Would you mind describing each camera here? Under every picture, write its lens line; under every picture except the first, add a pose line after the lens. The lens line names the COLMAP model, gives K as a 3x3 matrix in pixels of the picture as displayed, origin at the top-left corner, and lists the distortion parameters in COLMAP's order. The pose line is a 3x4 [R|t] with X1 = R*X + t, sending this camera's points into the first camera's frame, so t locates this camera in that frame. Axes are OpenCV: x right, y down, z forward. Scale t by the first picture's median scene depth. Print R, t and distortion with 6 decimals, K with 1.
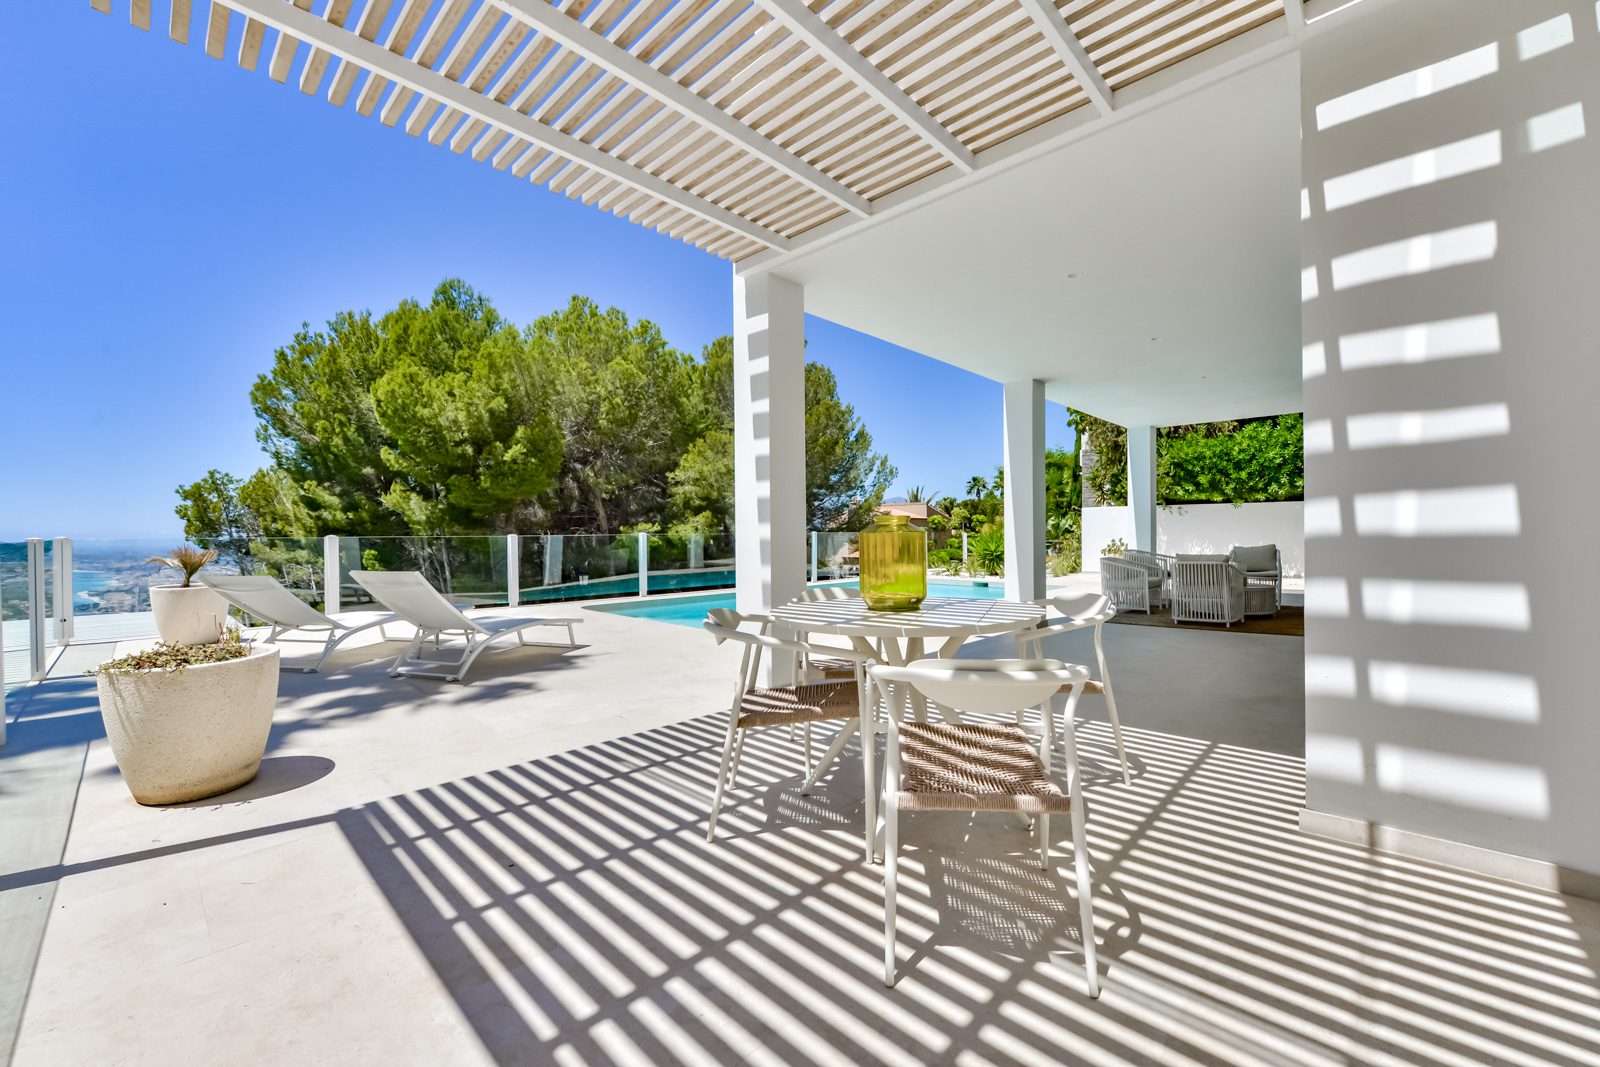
lens RADIAL K [[639.3, 0, 802.3], [0, 639.3, 532.2], [0, 0, 1]] dist [-0.007137, -0.000459]
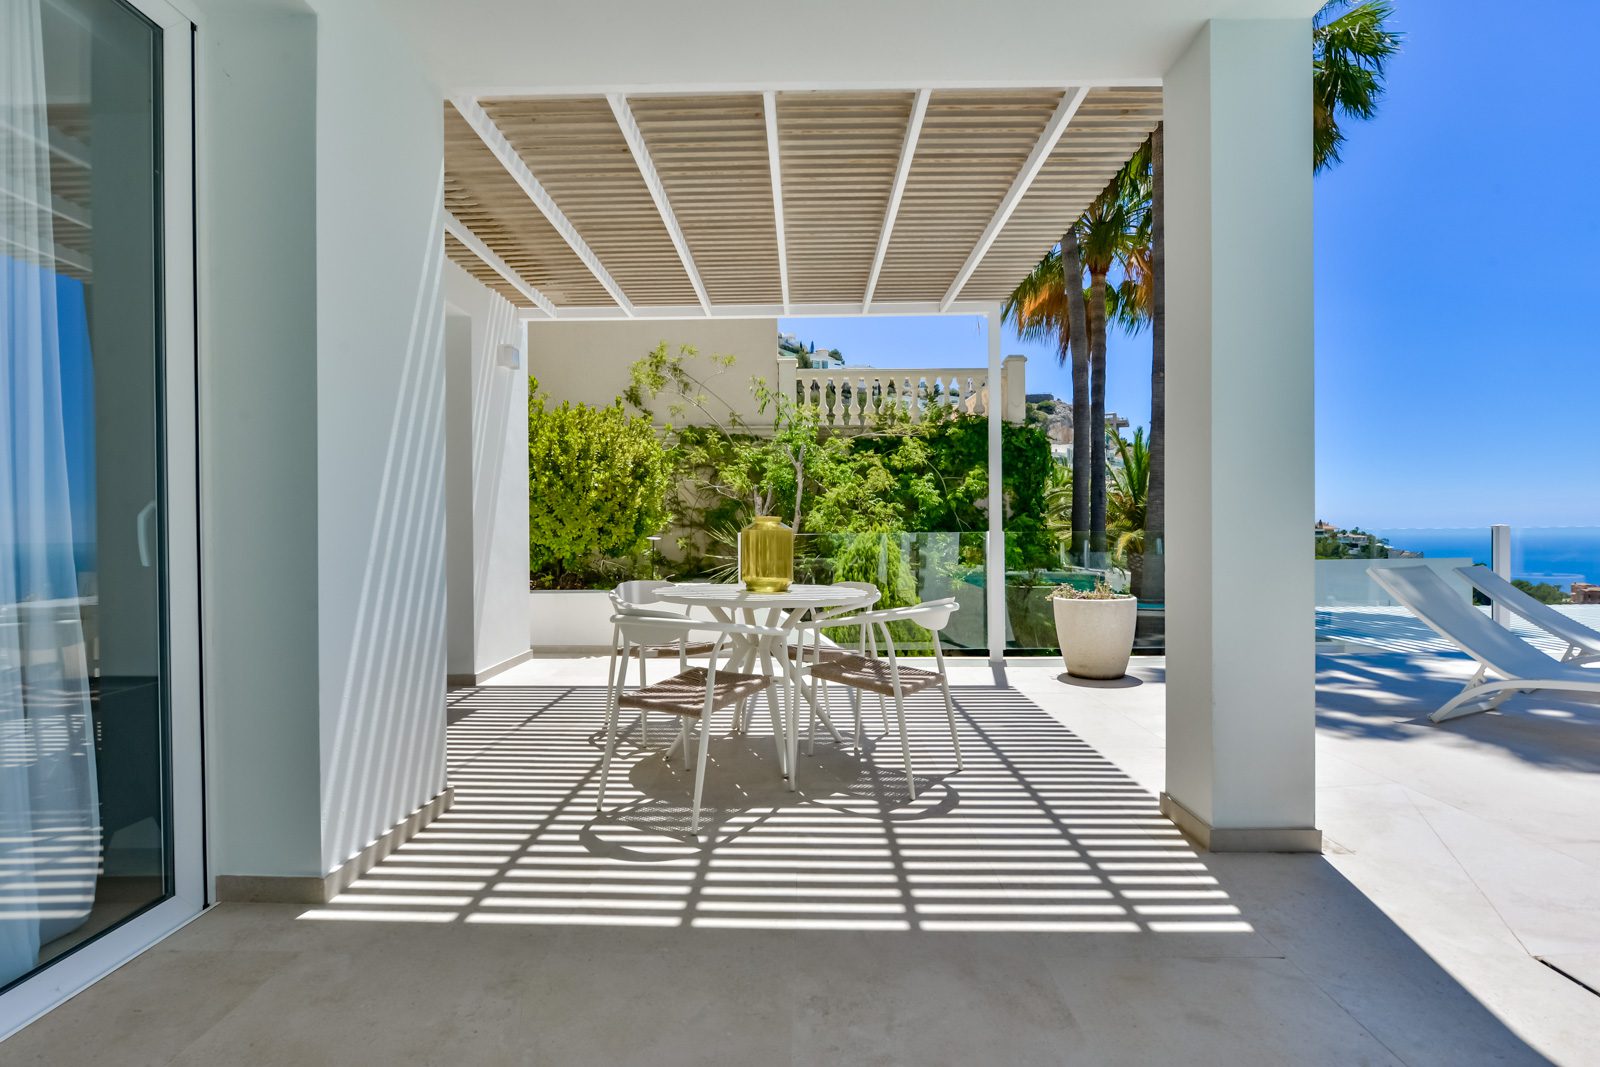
lens RADIAL K [[807.1, 0, 796.3], [0, 807.1, 533.7], [0, 0, 1]] dist [-0.000148, -0.000003]
pose [[-0.743022, 0.016942, -0.669052, 1.022640], [0.011409, 0.999855, 0.012649, -0.006087], [0.669169, 0.001765, -0.743108, 1.959743]]
